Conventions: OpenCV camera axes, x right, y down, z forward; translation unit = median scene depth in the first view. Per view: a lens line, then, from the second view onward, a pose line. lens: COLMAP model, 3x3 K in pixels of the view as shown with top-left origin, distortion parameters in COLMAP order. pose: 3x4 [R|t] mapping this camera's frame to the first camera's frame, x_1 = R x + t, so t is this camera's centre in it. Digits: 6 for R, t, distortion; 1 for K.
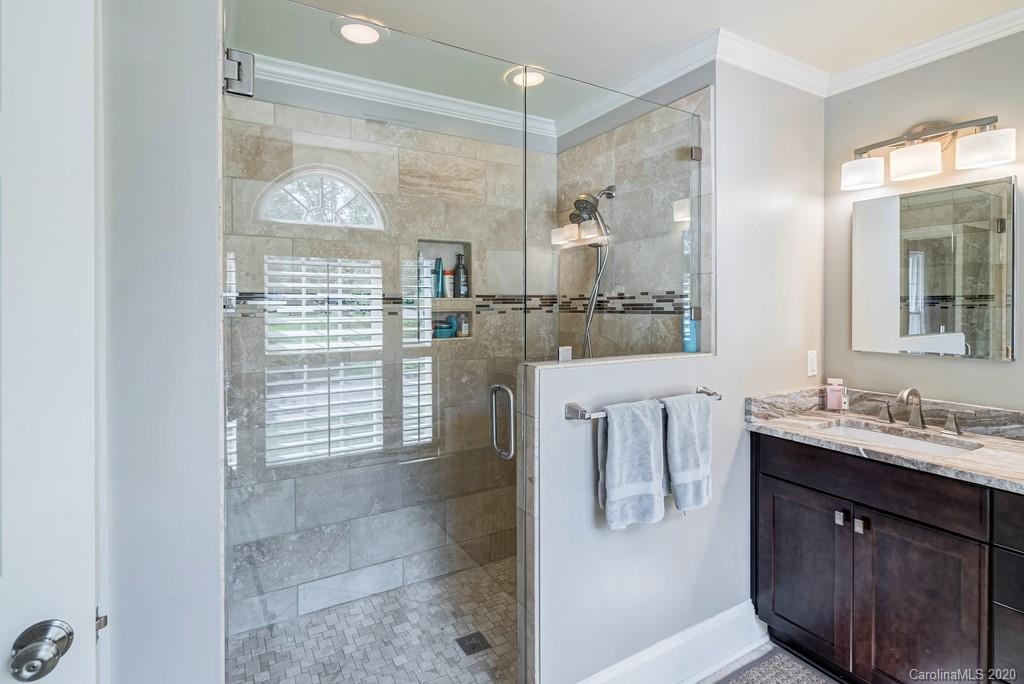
lens RADIAL K [[495.7, 0, 511.0], [0, 495.7, 317.2], [0, 0, 1]] dist [0.000593, 0.001184]
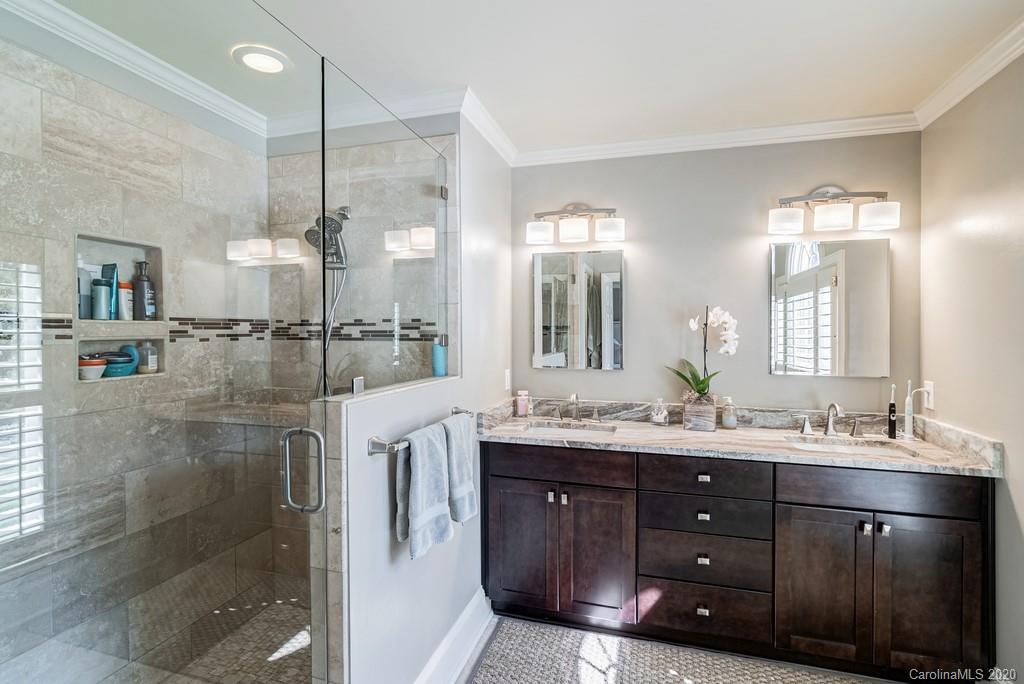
lens RADIAL K [[488.2, 0, 512.0], [0, 488.2, 342.0], [0, 0, 1]] dist [-0.016090, 0.010322]
pose [[0.727231, -0.008526, 0.686340, -0.225381], [0.010082, 0.999948, 0.001738, -0.003418], [-0.686318, 0.005656, 0.727279, 0.109934]]
